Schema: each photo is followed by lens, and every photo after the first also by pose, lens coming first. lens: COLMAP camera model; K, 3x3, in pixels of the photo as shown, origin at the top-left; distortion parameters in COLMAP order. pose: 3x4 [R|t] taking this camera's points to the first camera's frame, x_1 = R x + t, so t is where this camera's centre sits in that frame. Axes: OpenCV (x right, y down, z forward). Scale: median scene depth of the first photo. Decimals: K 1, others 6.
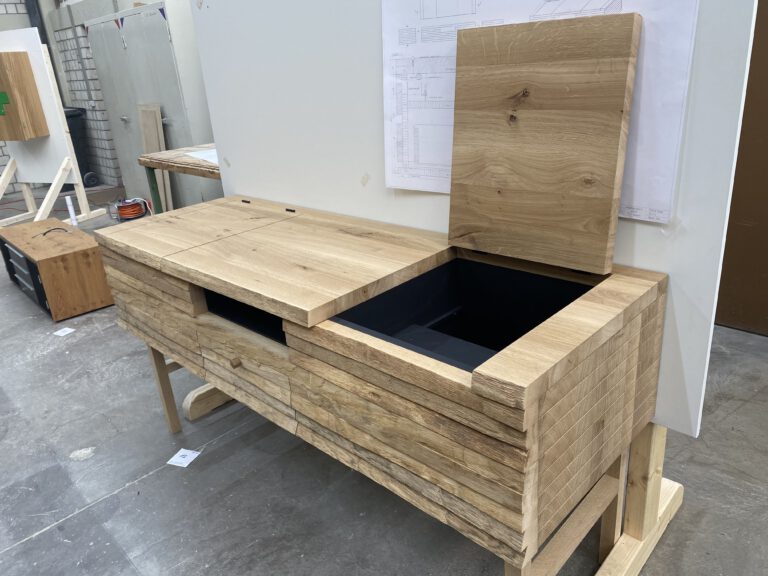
lens RADIAL K [[590.4, 0, 384.1], [0, 590.4, 290.8], [0, 0, 1]] dist [0.013726, -0.026855]
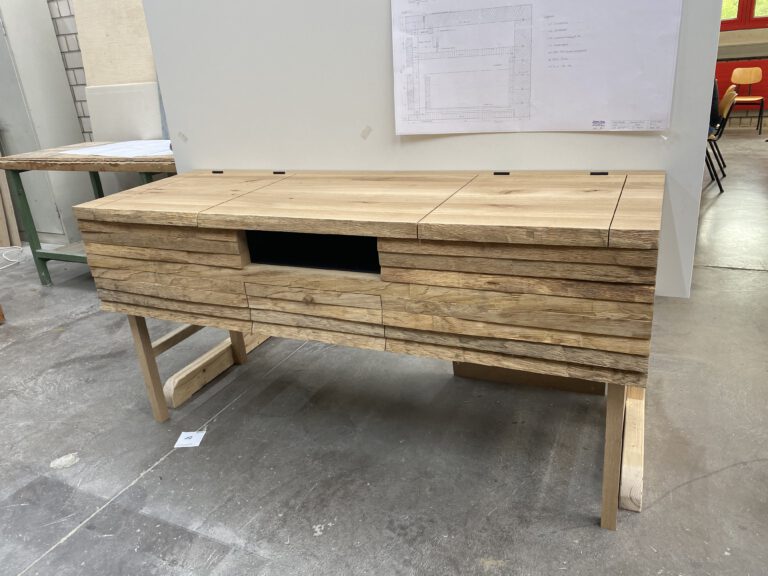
lens RADIAL K [[590.4, 0, 388.9], [0, 590.4, 285.4], [0, 0, 1]] dist [0.013726, -0.026855]
pose [[0.942261, -0.123187, 0.311400, -0.415382], [0.132892, 0.991080, -0.010054, 0.120510], [-0.307383, 0.050856, 0.950226, -0.032563]]
